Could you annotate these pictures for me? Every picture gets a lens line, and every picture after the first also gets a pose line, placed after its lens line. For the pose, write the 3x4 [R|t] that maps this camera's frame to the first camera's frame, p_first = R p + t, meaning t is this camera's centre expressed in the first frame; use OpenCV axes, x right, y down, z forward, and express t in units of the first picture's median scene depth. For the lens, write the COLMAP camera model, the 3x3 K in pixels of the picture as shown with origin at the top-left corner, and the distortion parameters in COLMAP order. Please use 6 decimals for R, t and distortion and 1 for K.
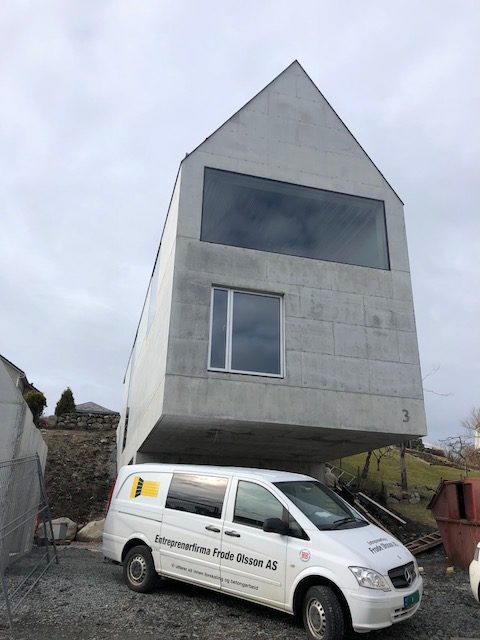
lens RADIAL K [[535.4, 0, 240.0], [0, 535.4, 320.0], [0, 0, 1]] dist [0.012404, -0.003452]
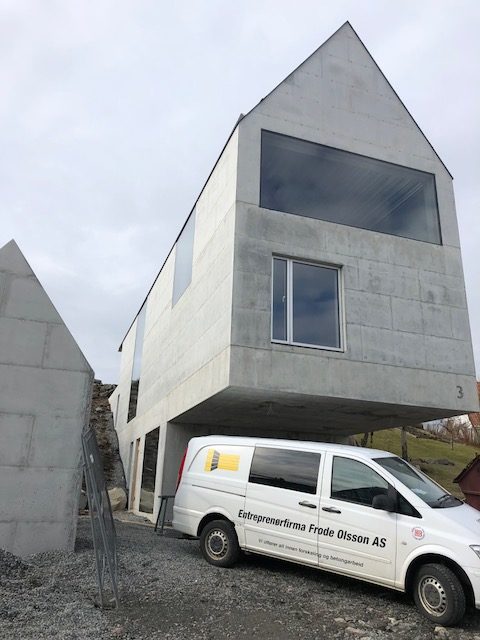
lens RADIAL K [[533.4, 0, 240.0], [0, 533.4, 320.0], [0, 0, 1]] dist [0.005872, 0.004550]
pose [[0.997528, 0.028112, 0.064398, -0.166254], [-0.031519, 0.998122, 0.052525, 0.004787], [-0.062801, -0.054425, 0.996541, 0.039568]]
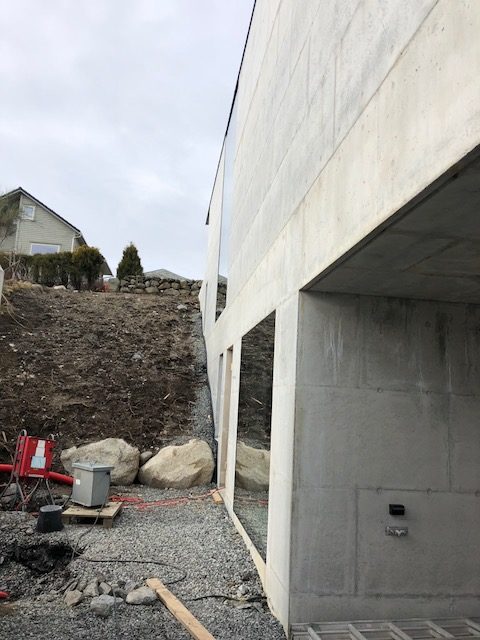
lens RADIAL K [[533.4, 0, 240.0], [0, 533.4, 320.0], [0, 0, 1]] dist [0.005872, 0.004550]
pose [[0.991232, 0.002049, -0.132117, -0.244699], [0.026092, 0.977155, 0.210922, 0.266108], [0.129531, -0.212520, 0.968533, 0.937975]]
